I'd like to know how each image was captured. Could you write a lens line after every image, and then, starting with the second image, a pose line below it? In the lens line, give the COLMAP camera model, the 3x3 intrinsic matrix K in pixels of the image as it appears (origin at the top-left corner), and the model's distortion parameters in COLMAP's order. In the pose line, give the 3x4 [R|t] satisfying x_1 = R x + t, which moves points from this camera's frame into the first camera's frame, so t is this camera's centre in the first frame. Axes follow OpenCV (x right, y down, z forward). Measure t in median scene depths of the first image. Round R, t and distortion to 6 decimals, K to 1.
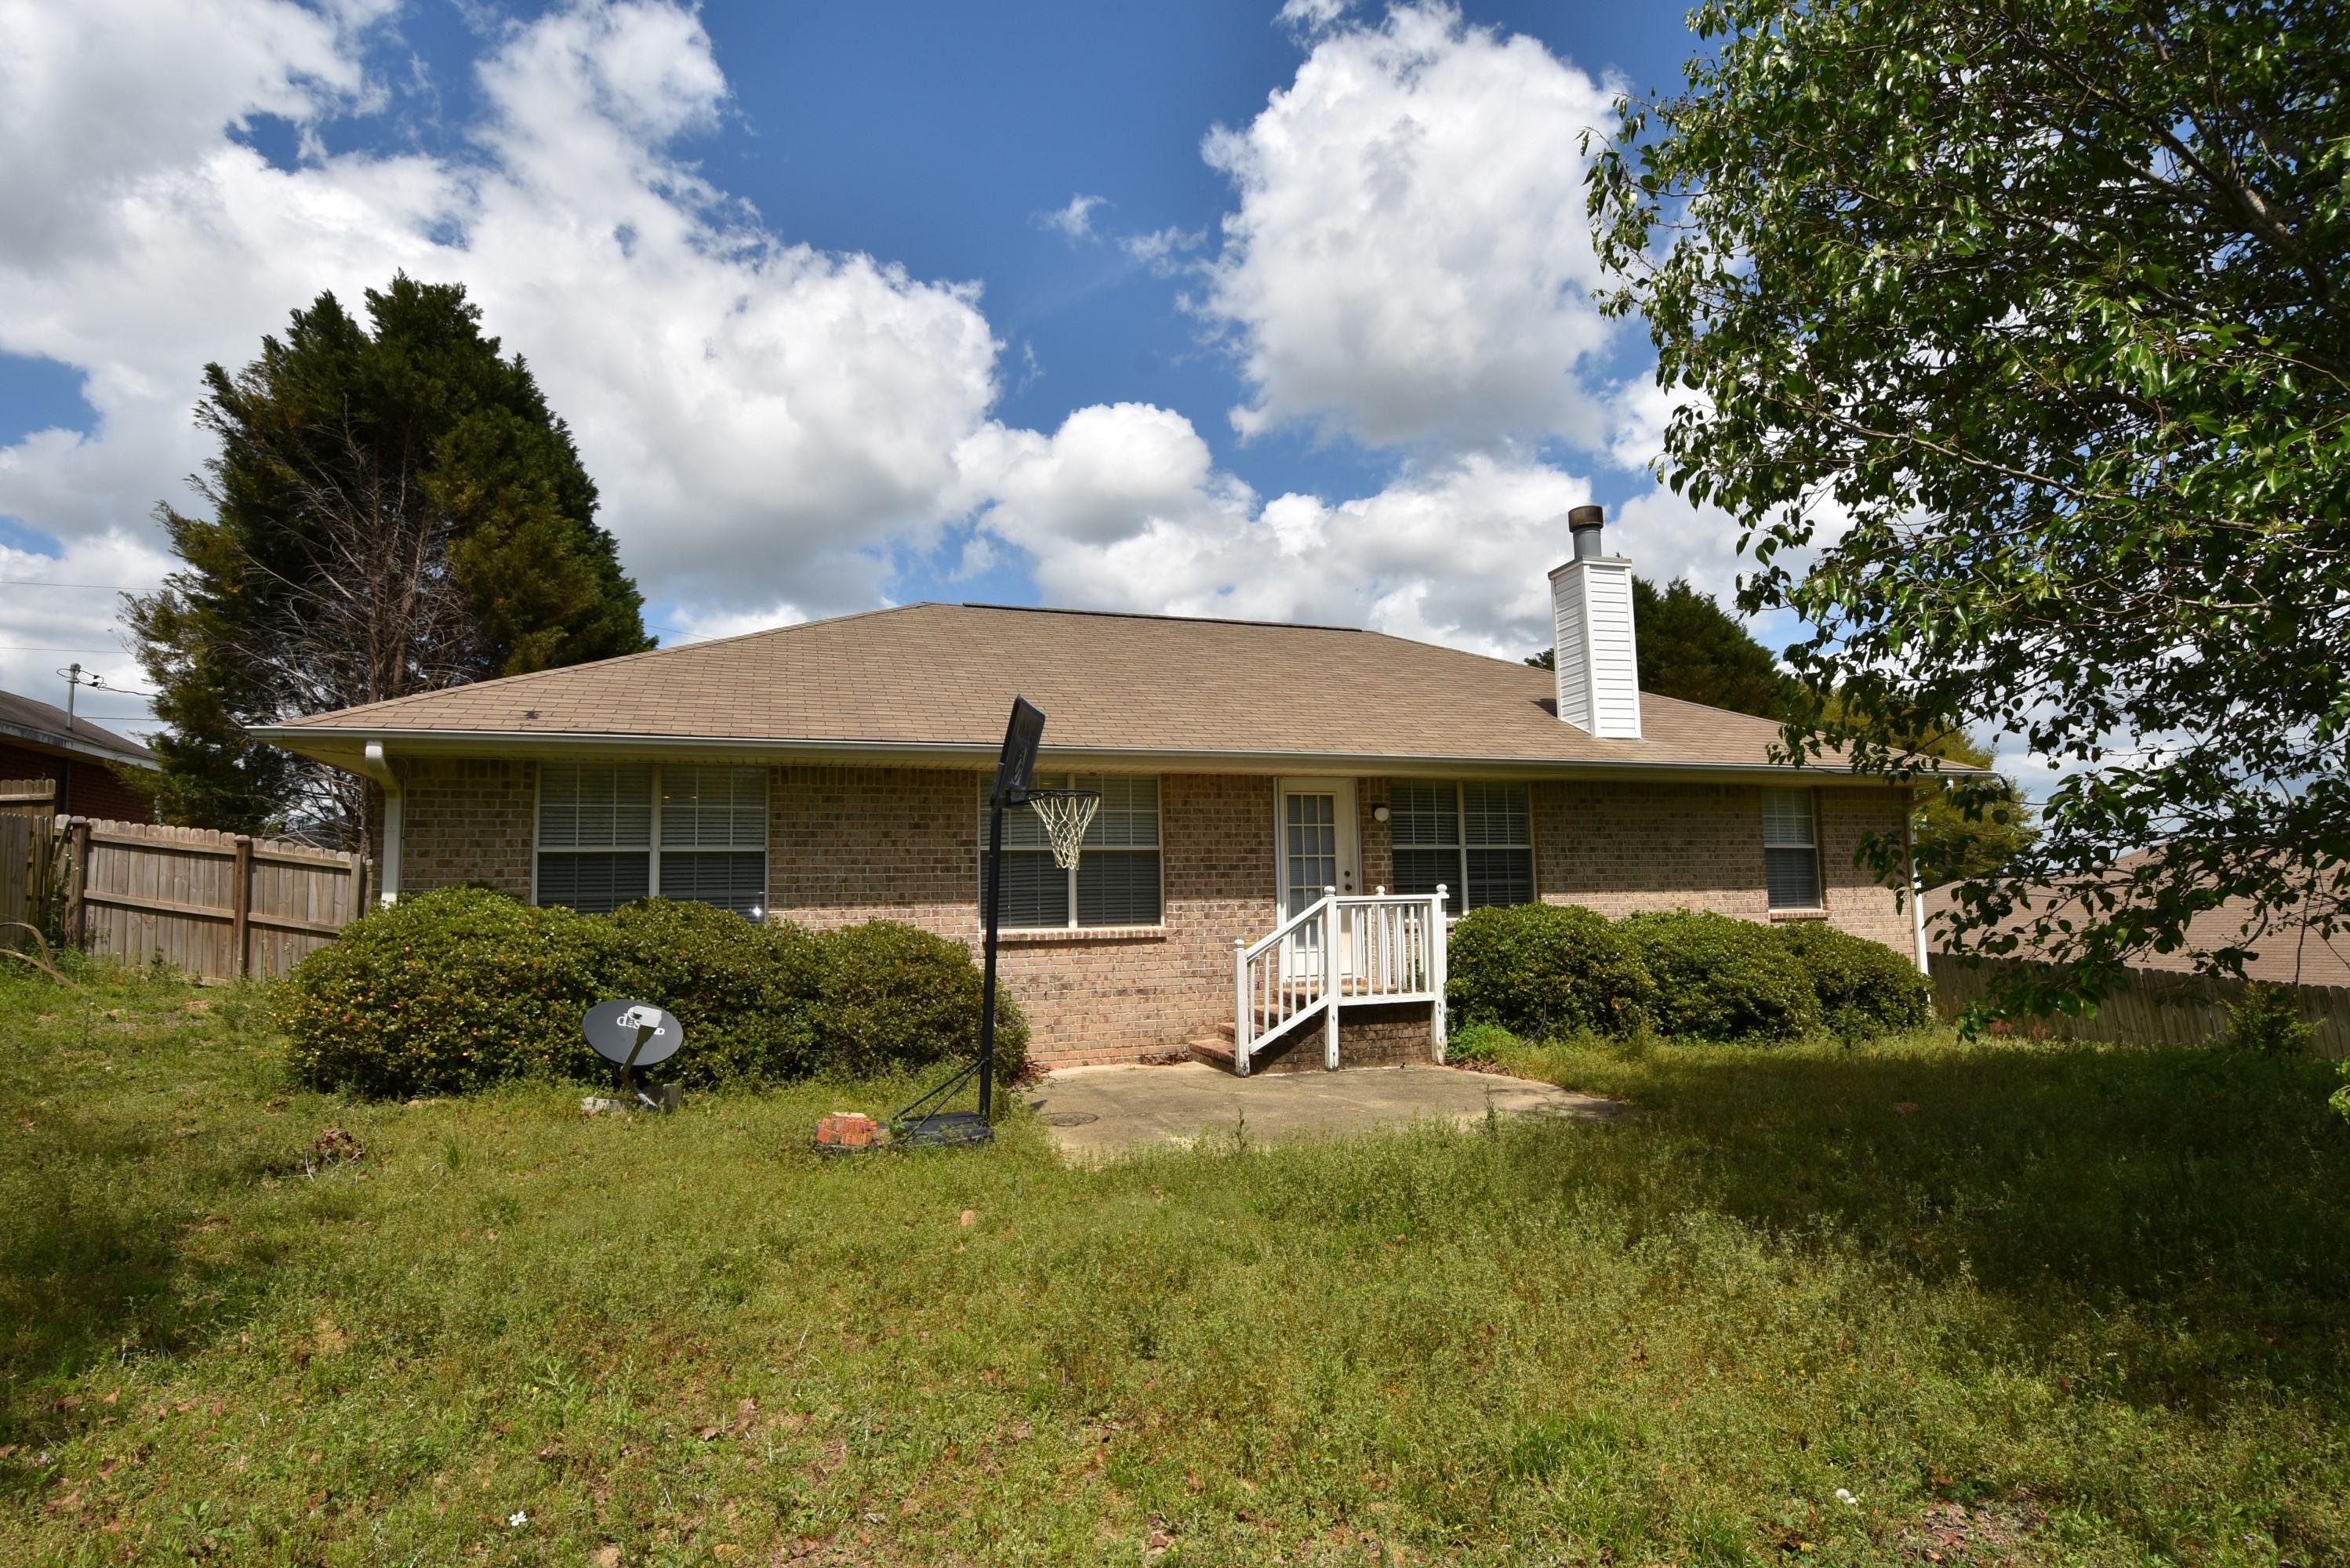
lens RADIAL K [[1200.4, 0, 1174.2], [0, 1200.4, 804.2], [0, 0, 1]] dist [0.013623, -0.000984]
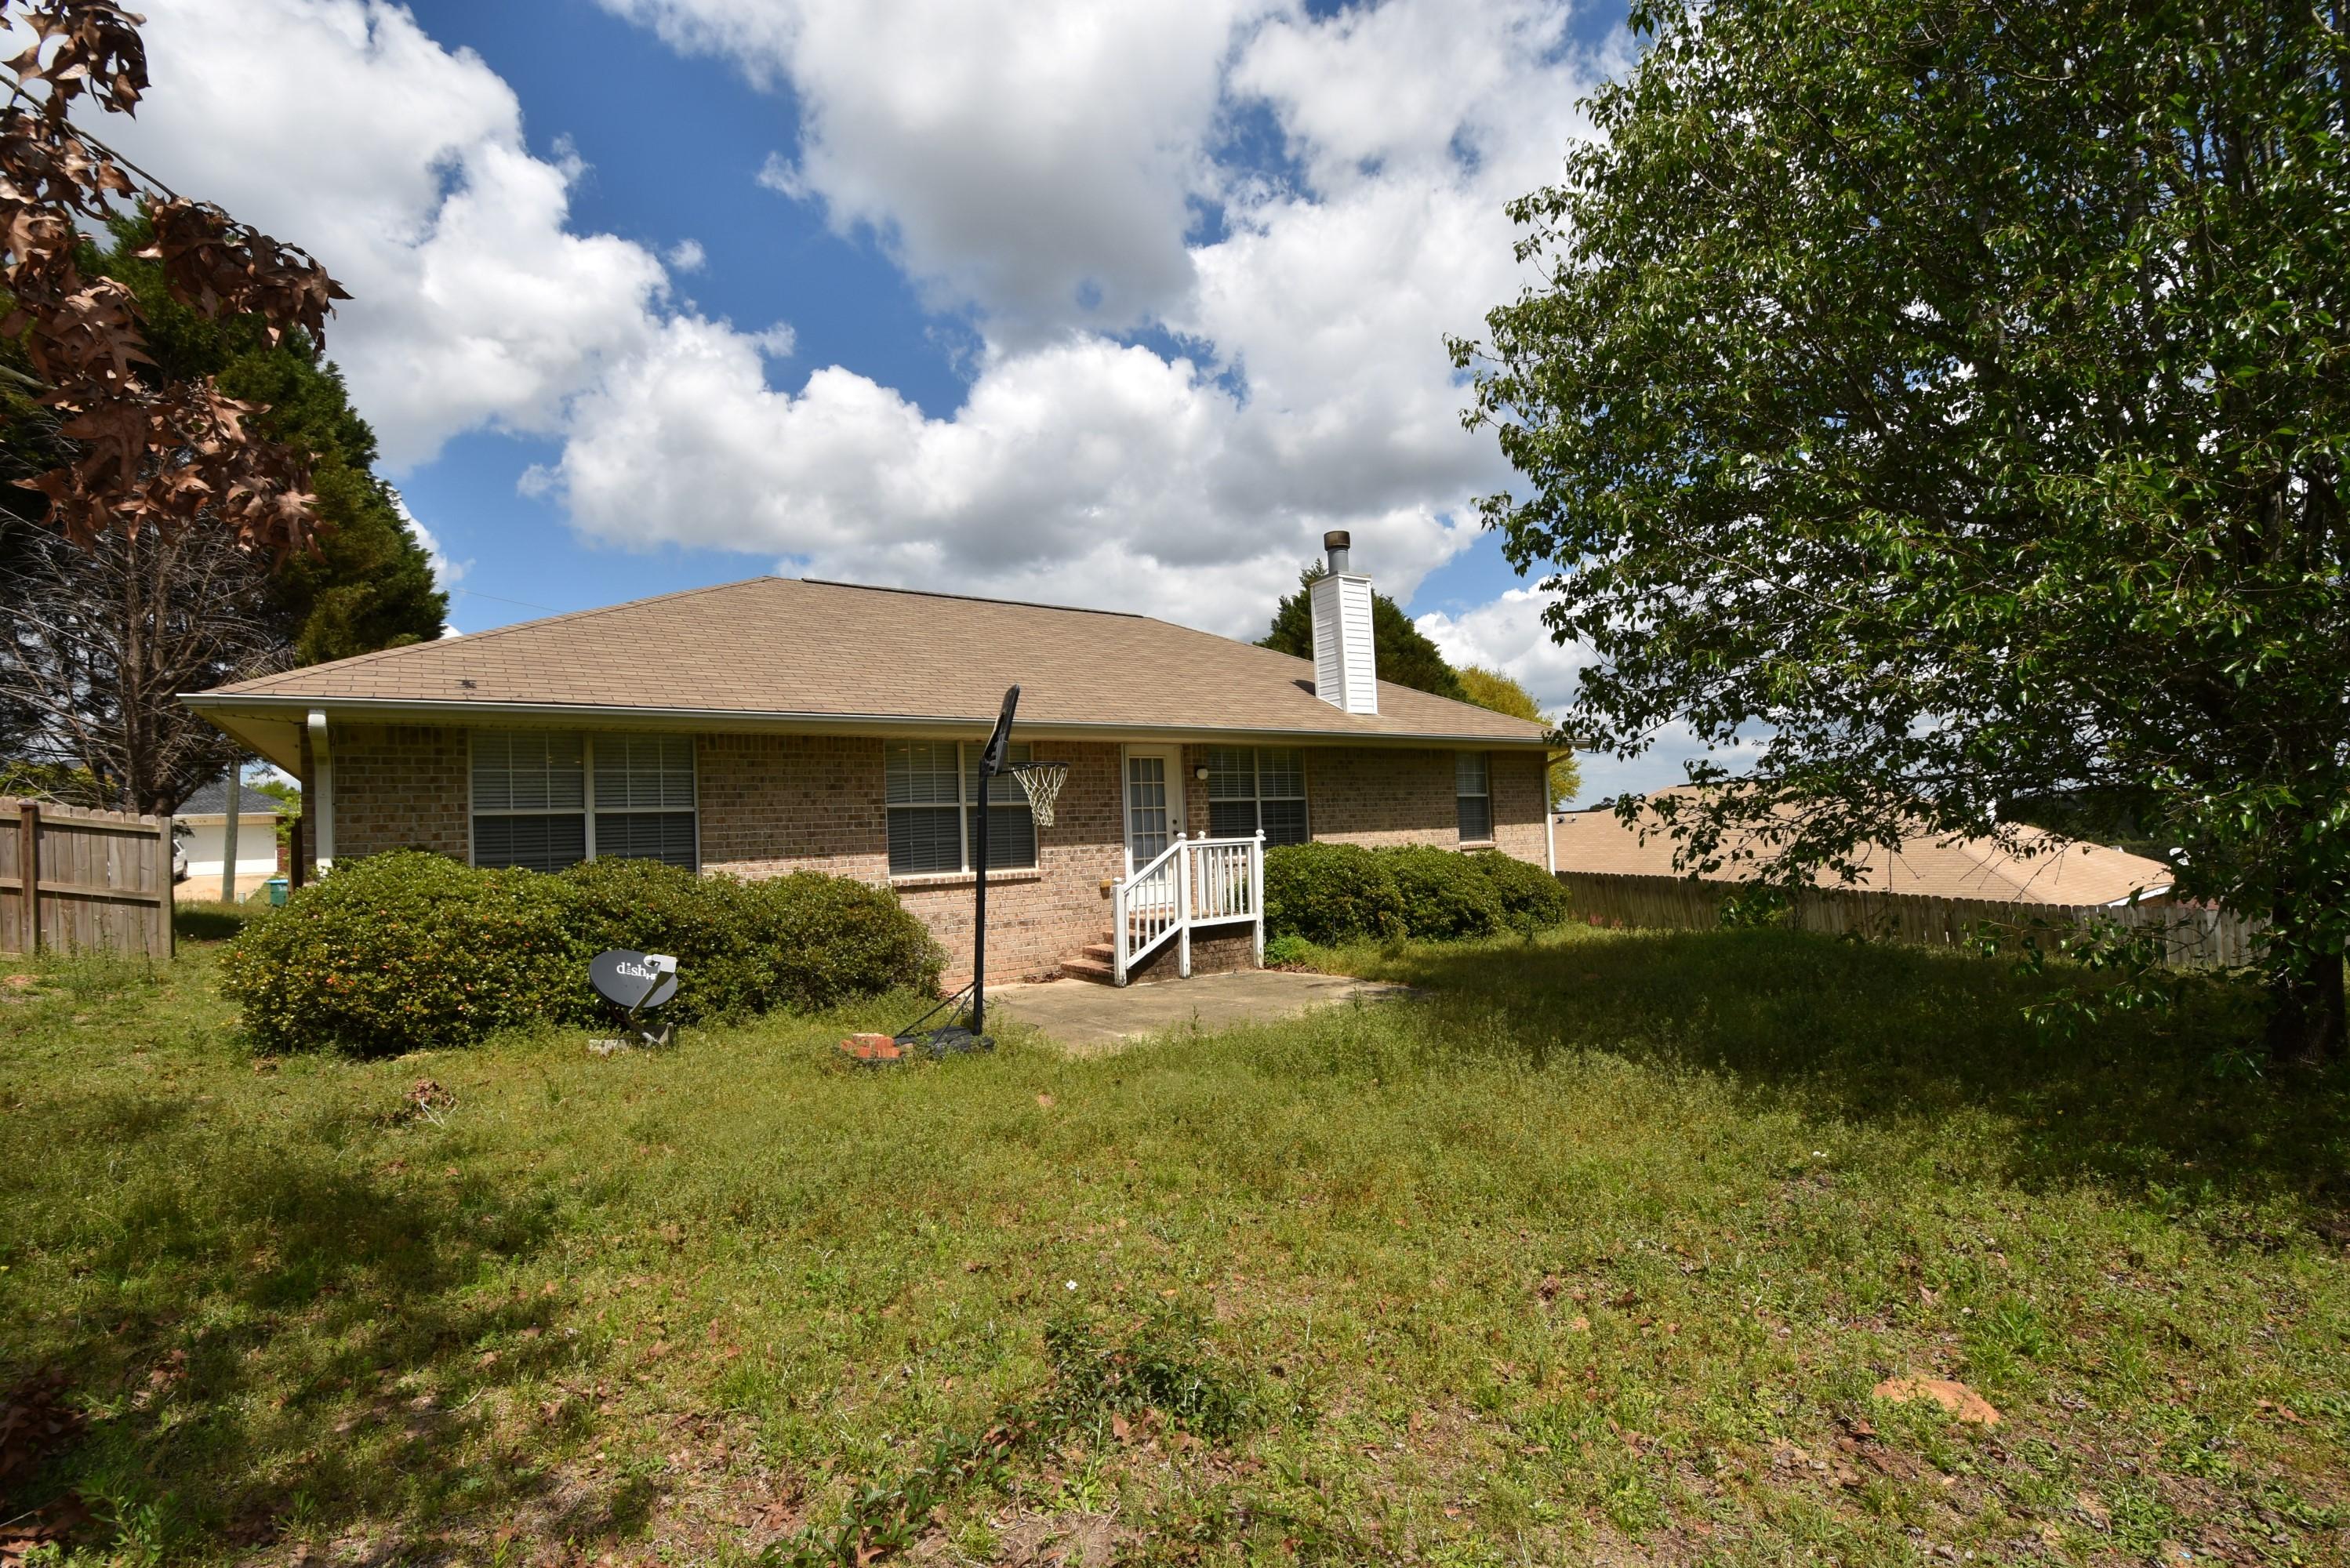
lens RADIAL K [[1081.4, 0, 1175.5], [0, 1081.4, 802.1], [0, 0, 1]] dist [0.021884, -0.023420]
pose [[0.954506, -0.011346, 0.297977, -0.209994], [-0.002705, 0.998905, 0.046701, -0.016408], [-0.298181, -0.045383, 0.953430, -0.073211]]
